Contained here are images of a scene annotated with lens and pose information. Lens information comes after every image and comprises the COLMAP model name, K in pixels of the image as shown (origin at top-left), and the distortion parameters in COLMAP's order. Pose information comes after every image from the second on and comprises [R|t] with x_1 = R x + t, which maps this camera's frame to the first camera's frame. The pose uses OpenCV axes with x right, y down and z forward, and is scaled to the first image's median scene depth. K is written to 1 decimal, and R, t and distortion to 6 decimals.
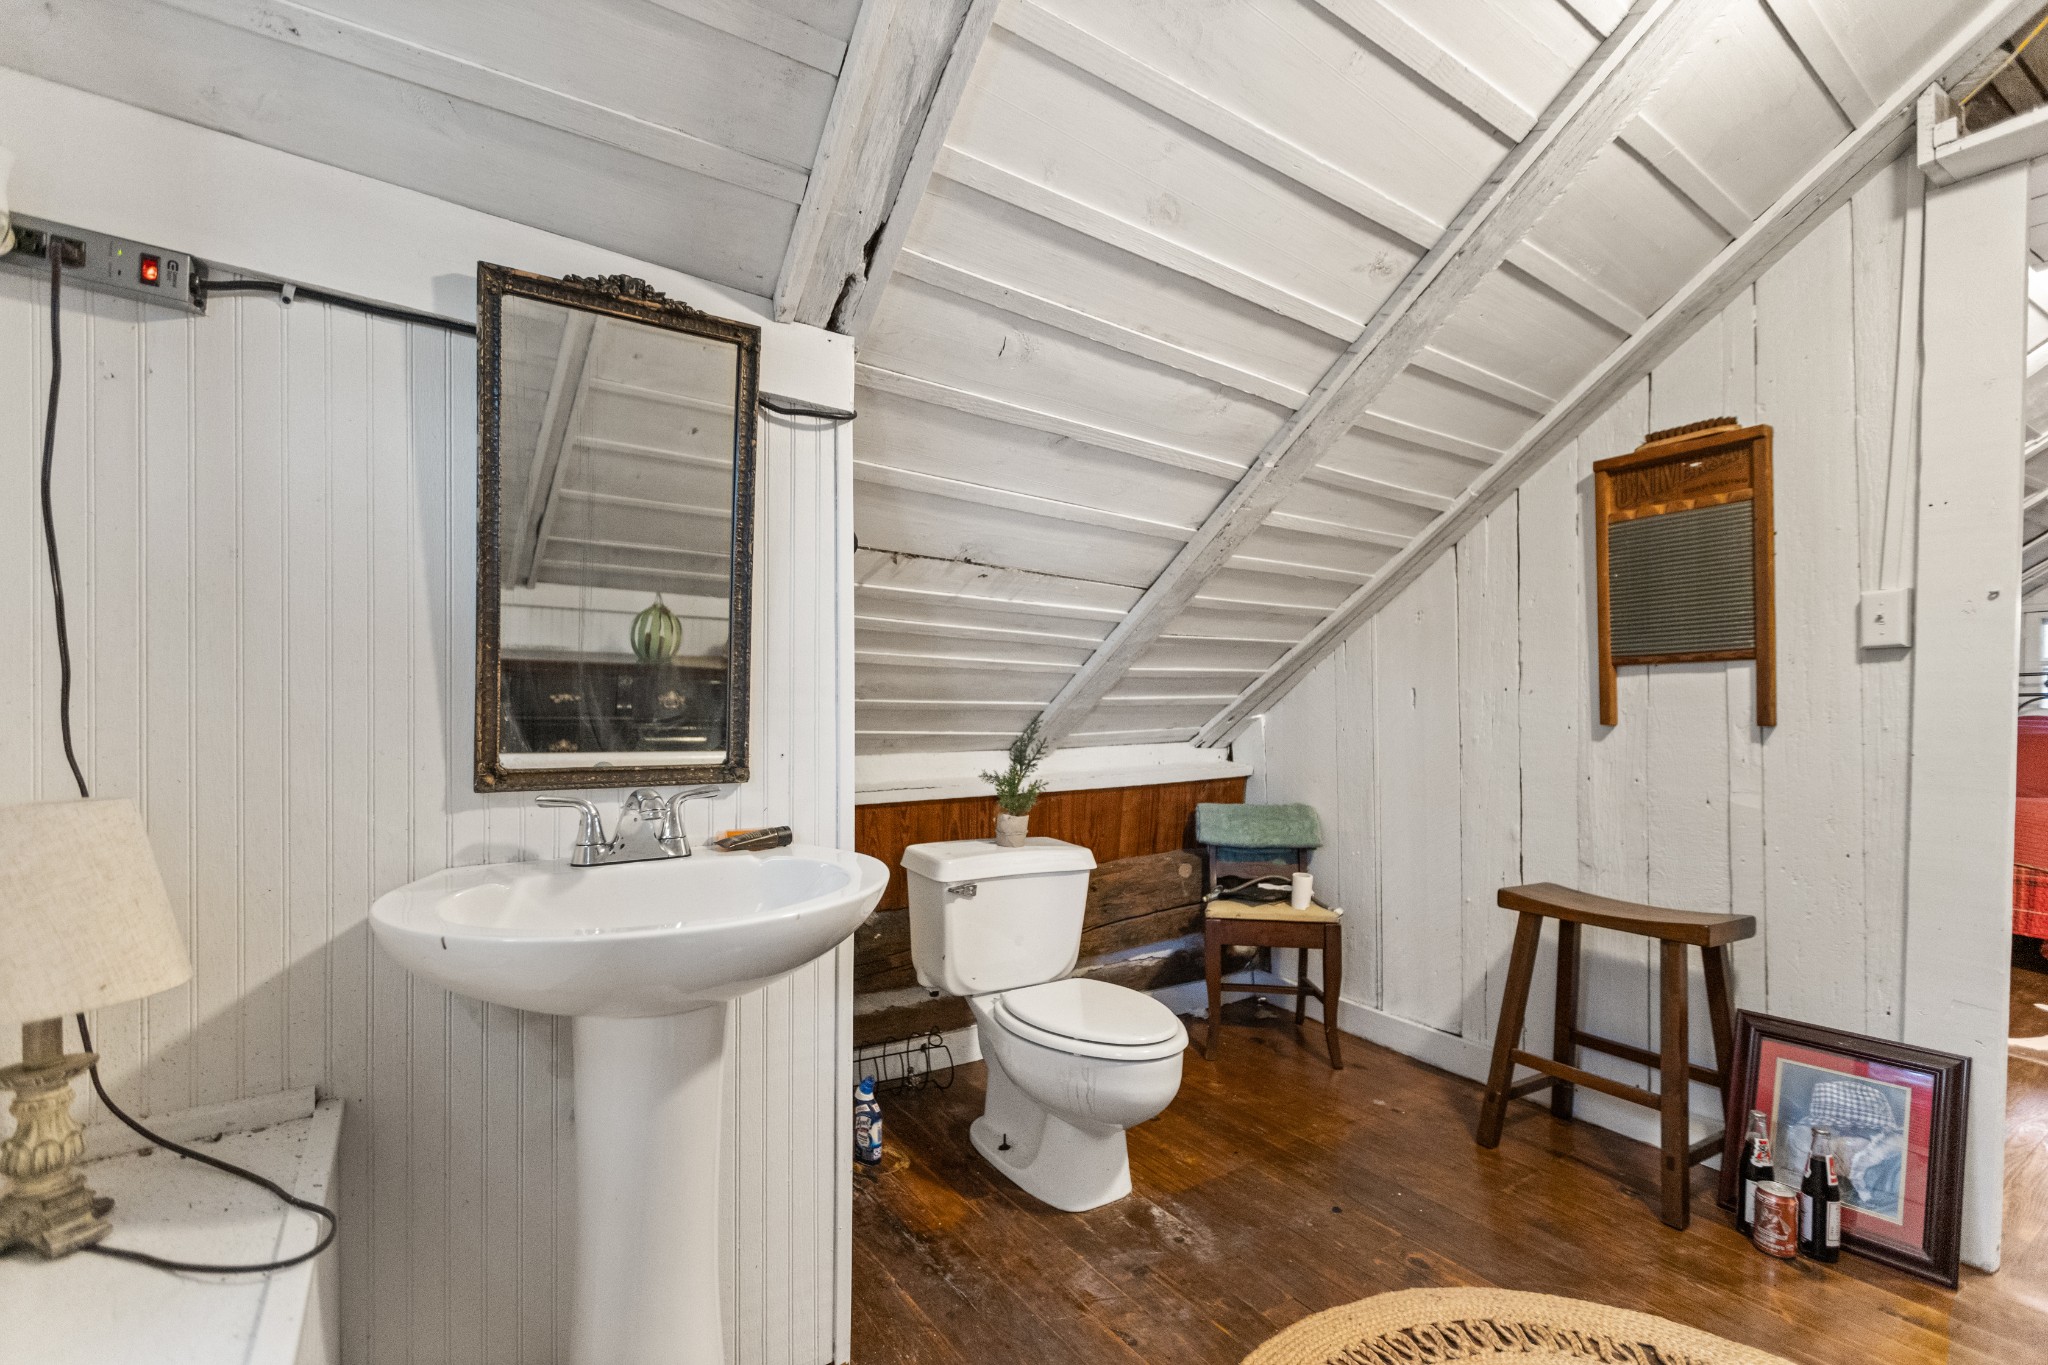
lens RADIAL K [[905.0, 0, 1019.4], [0, 905.0, 721.4], [0, 0, 1]] dist [0.003376, -0.002291]
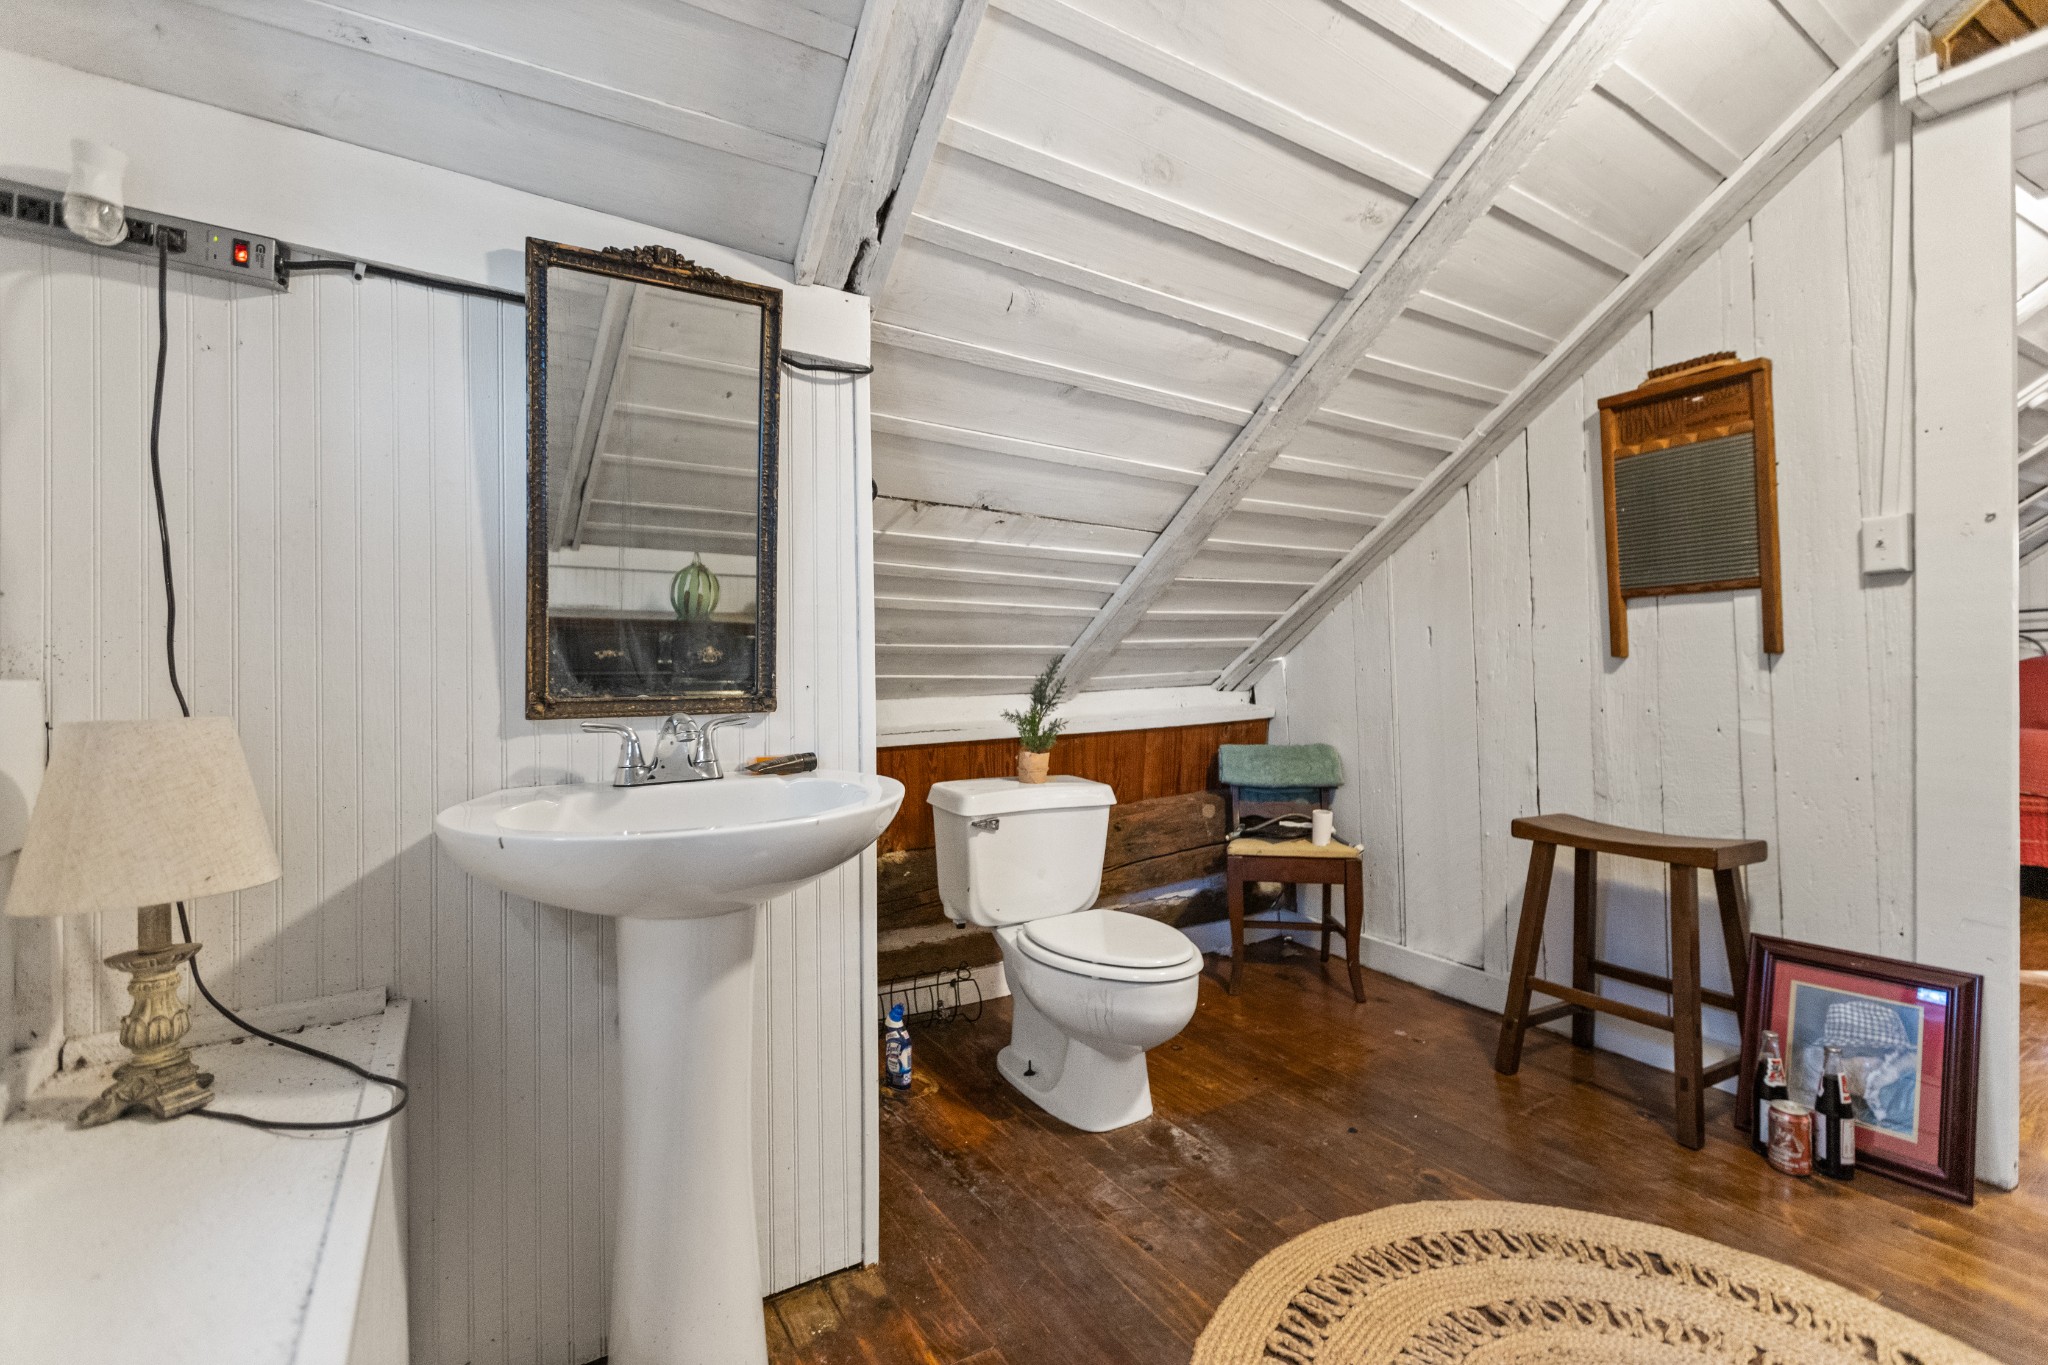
lens RADIAL K [[905.0, 0, 1026.5], [0, 905.0, 666.7], [0, 0, 1]] dist [0.003376, -0.002291]
pose [[0.999312, -0.015861, -0.033529, 0.029333], [0.015333, 0.999755, -0.015937, 0.030703], [0.033773, 0.015411, 0.999311, -0.054072]]
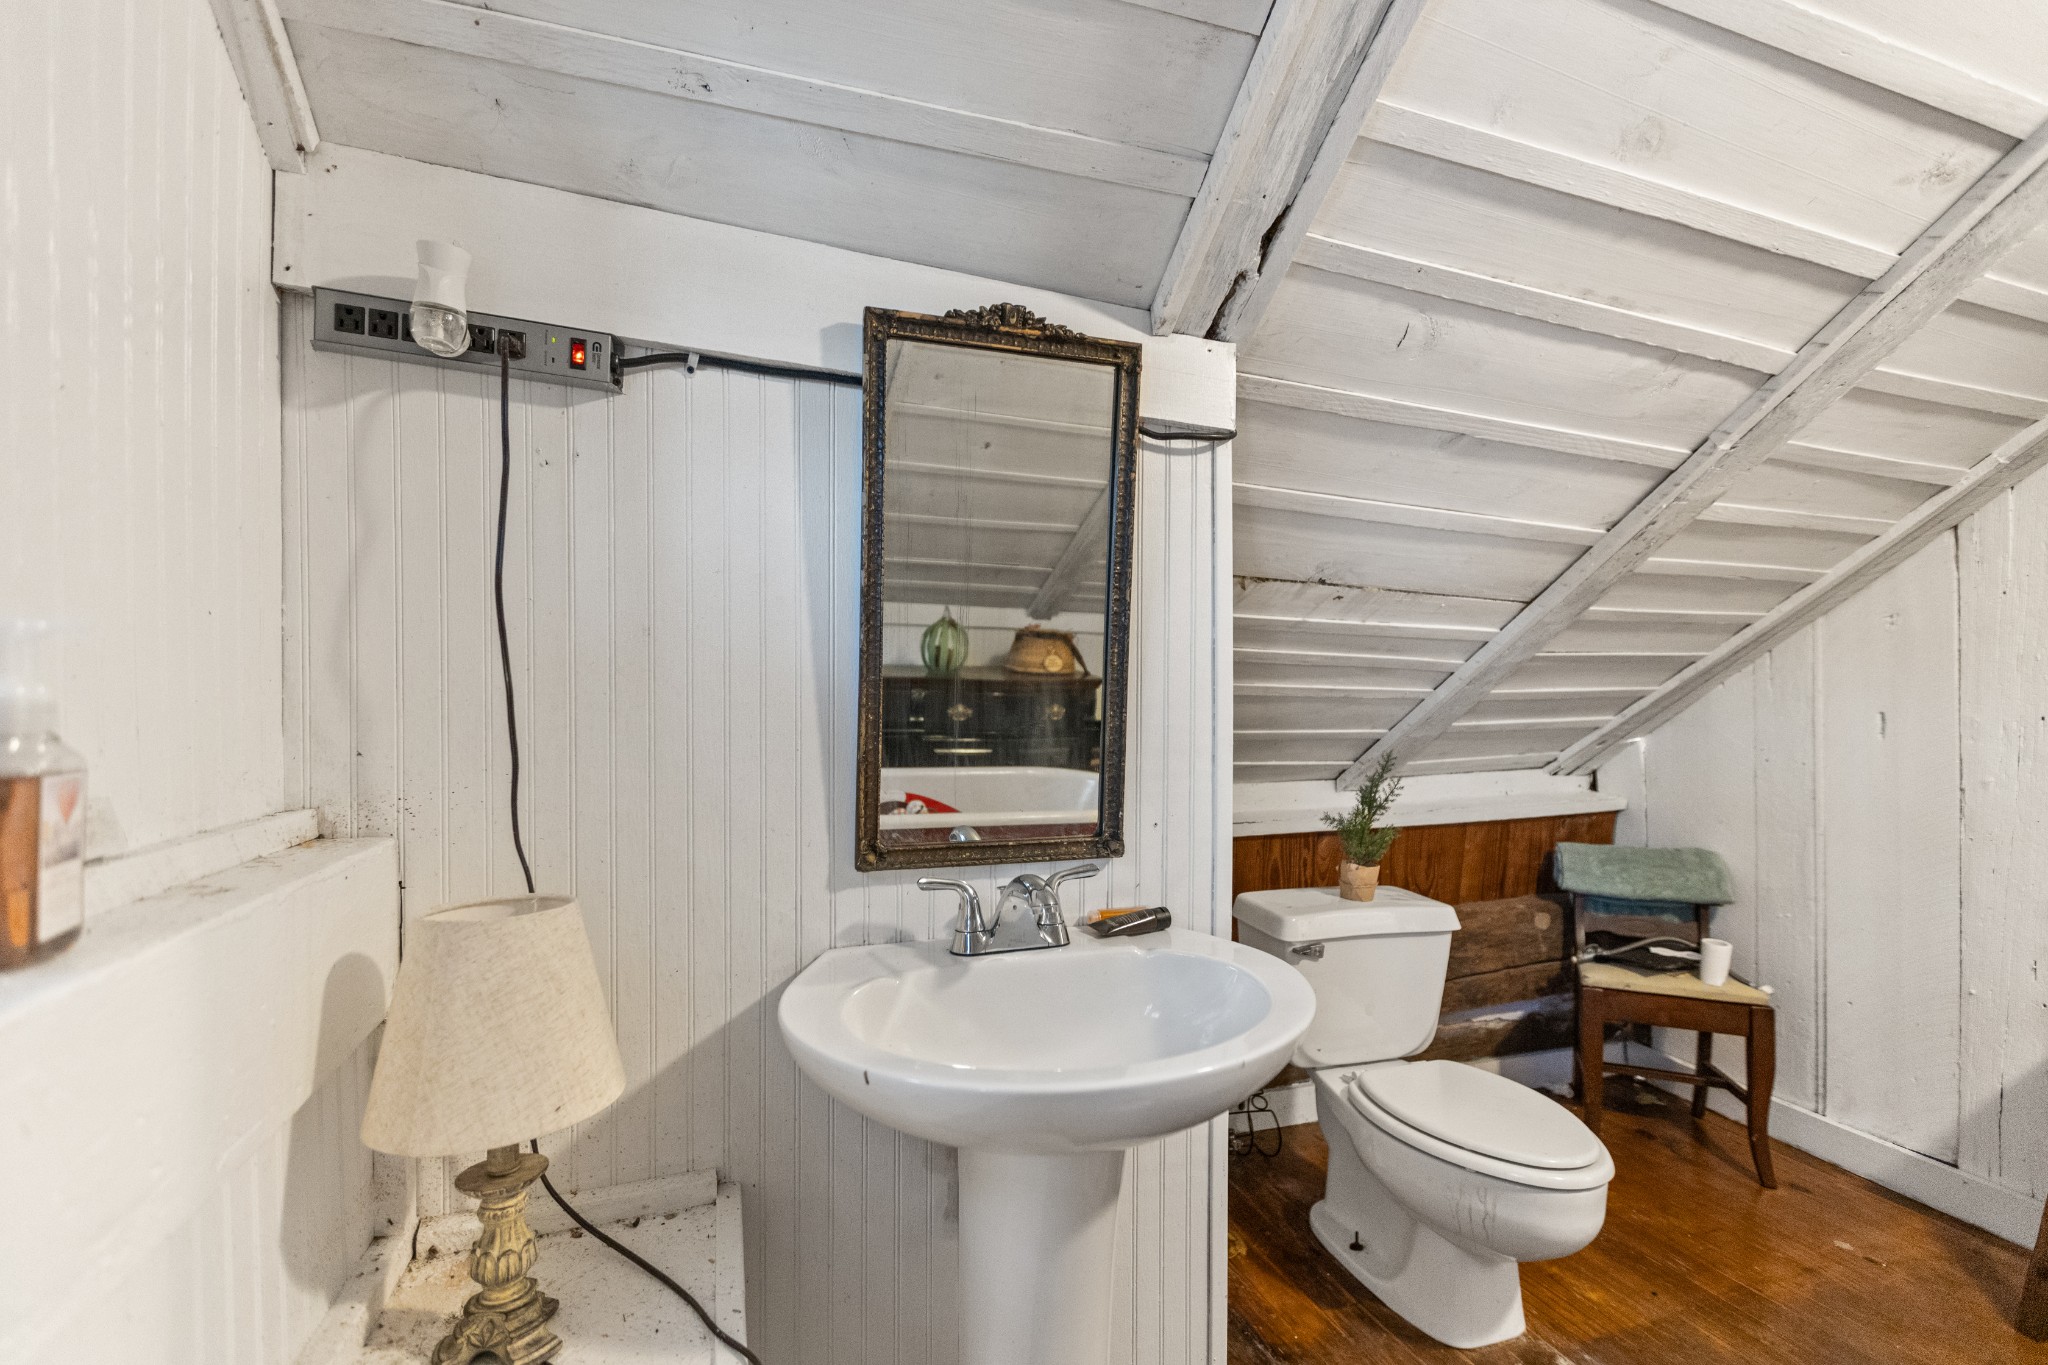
lens RADIAL K [[905.0, 0, 1023.7], [0, 905.0, 718.1], [0, 0, 1]] dist [0.003376, -0.002291]
pose [[0.967089, 0.003926, -0.254408, -0.143770], [-0.001509, 0.999952, 0.009694, -0.067401], [0.254433, -0.008991, 0.967048, 0.097706]]
